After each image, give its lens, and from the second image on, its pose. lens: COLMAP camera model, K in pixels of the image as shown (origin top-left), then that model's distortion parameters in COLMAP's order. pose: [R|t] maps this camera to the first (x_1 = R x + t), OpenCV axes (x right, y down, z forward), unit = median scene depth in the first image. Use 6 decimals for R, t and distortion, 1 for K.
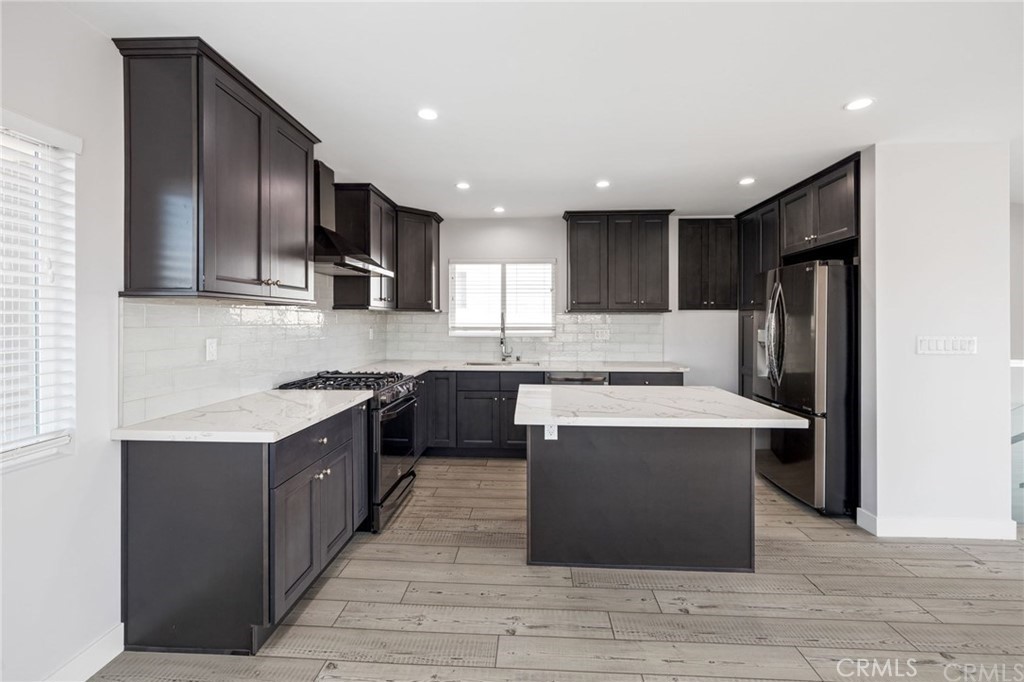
lens RADIAL K [[443.2, 0, 507.7], [0, 443.2, 321.7], [0, 0, 1]] dist [-0.001308, 0.000208]
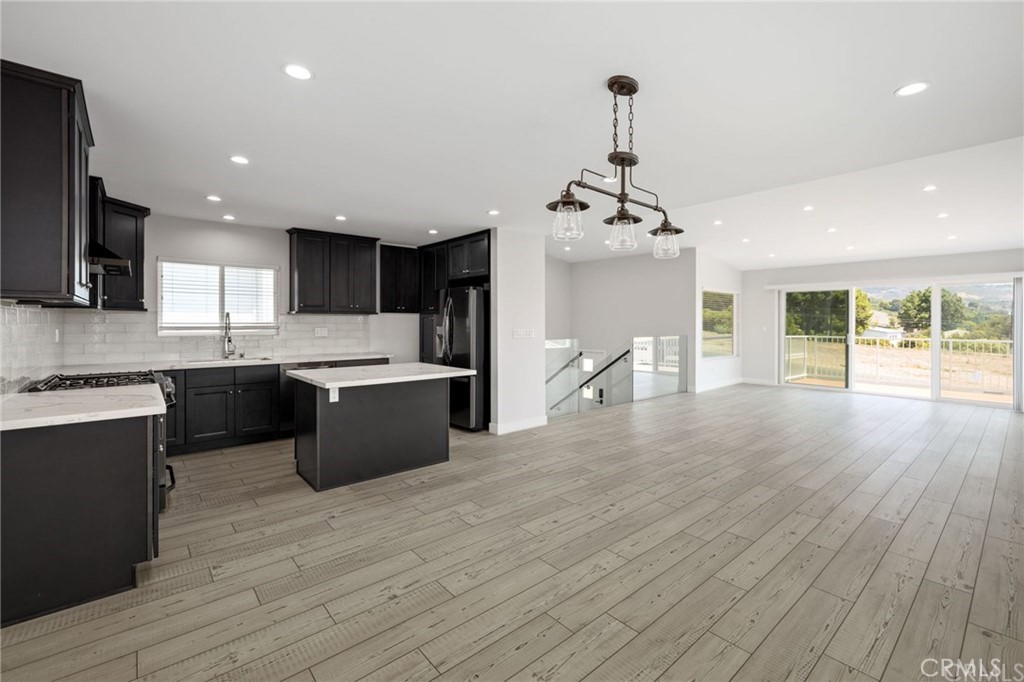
lens RADIAL K [[443.2, 0, 512.2], [0, 443.2, 322.8], [0, 0, 1]] dist [-0.001308, 0.000208]
pose [[0.722250, -0.001400, 0.691631, -0.346485], [-0.000671, 0.999996, 0.002725, 0.000020], [-0.691632, -0.002432, 0.722246, -0.328902]]
